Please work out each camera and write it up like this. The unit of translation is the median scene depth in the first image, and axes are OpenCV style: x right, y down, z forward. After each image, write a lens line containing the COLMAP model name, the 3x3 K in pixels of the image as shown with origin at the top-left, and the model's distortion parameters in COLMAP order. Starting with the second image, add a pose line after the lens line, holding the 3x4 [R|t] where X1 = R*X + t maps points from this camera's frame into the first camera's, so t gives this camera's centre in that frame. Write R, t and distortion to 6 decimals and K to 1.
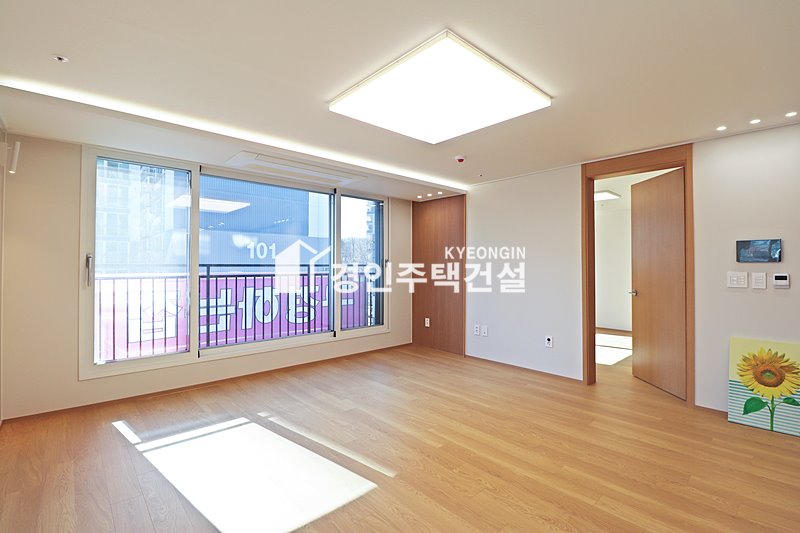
lens RADIAL K [[365.8, 0, 397.9], [0, 365.8, 263.5], [0, 0, 1]] dist [-0.001633, -0.012692]
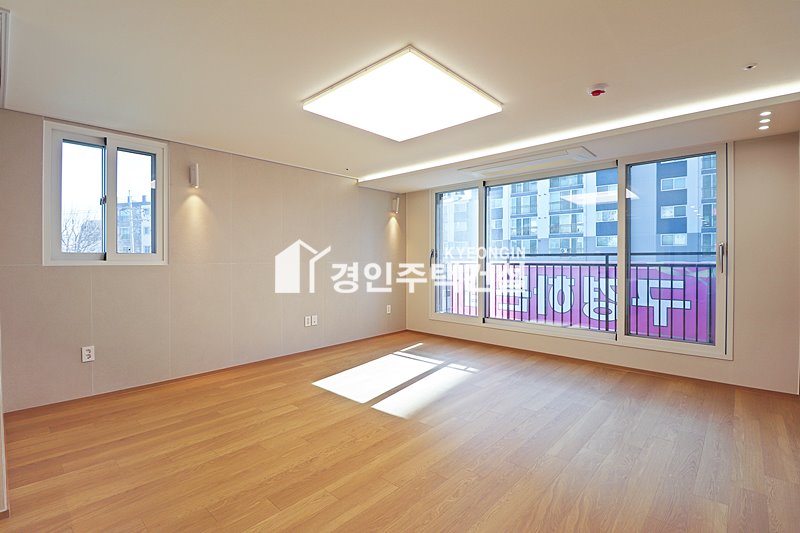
lens RADIAL K [[370.2, 0, 399.3], [0, 370.2, 261.0], [0, 0, 1]] dist [0.000301, -0.012362]
pose [[0.091627, 0.003112, -0.995789, 1.004540], [0.007022, 0.999968, 0.003771, 0.024009], [0.995769, -0.007338, 0.091602, 0.716097]]
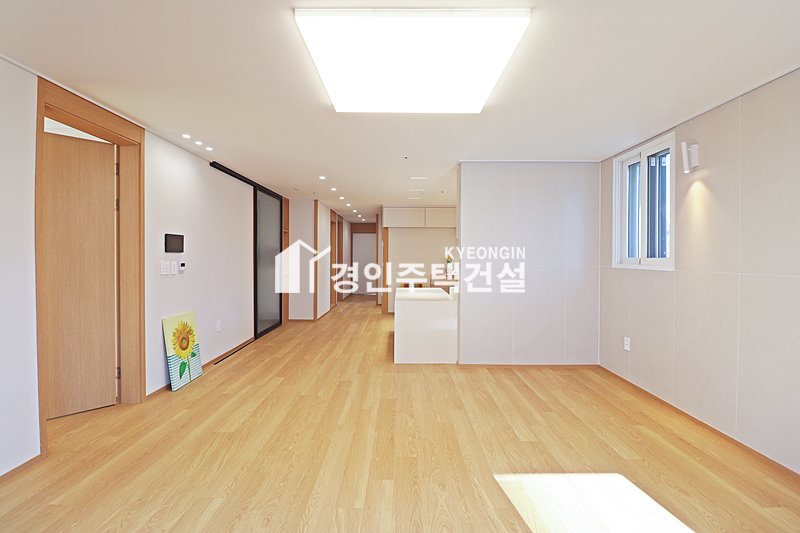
lens RADIAL K [[370.2, 0, 399.3], [0, 370.2, 261.0], [0, 0, 1]] dist [0.000301, -0.012362]
pose [[-0.741854, -0.015625, 0.670380, -0.381895], [-0.011633, 0.999878, 0.010431, 0.003467], [-0.670461, -0.000060, -0.741945, 1.360899]]
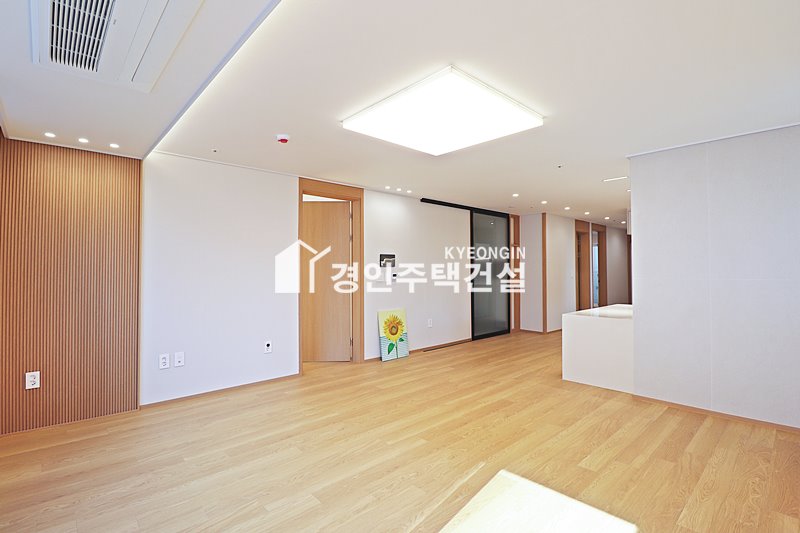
lens RADIAL K [[382.3, 0, 397.2], [0, 382.3, 262.1], [0, 0, 1]] dist [-0.009921, -0.000549]
pose [[-0.008804, 0.017054, 0.999816, -0.845797], [-0.004651, 0.999843, -0.017096, 0.006100], [-0.999950, -0.004801, -0.008723, 0.931355]]
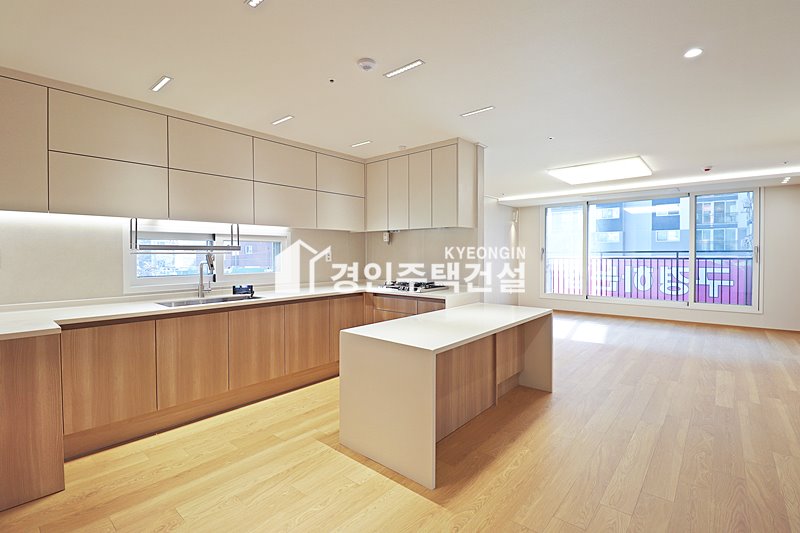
lens RADIAL K [[370.2, 0, 399.3], [0, 370.2, 261.0], [0, 0, 1]] dist [0.000301, -0.012362]
pose [[0.123693, 0.015707, -0.992196, 1.650875], [0.010724, 0.999795, 0.017164, 0.008601], [0.992263, -0.012763, 0.123499, -0.303743]]
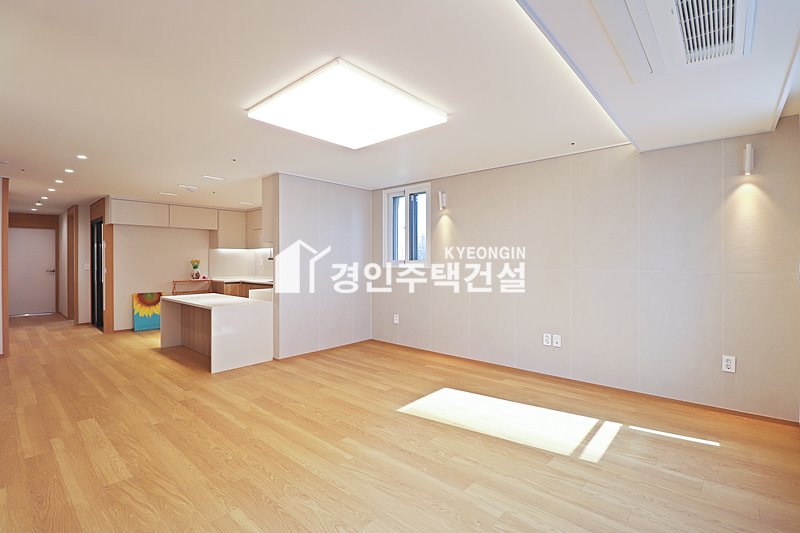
lens RADIAL K [[370.2, 0, 399.3], [0, 370.2, 261.0], [0, 0, 1]] dist [0.000301, -0.012362]
pose [[-0.993694, -0.002024, -0.112112, 0.068492], [-0.001320, 0.999979, -0.006349, 0.011257], [0.112122, -0.006161, -0.993675, 1.743099]]
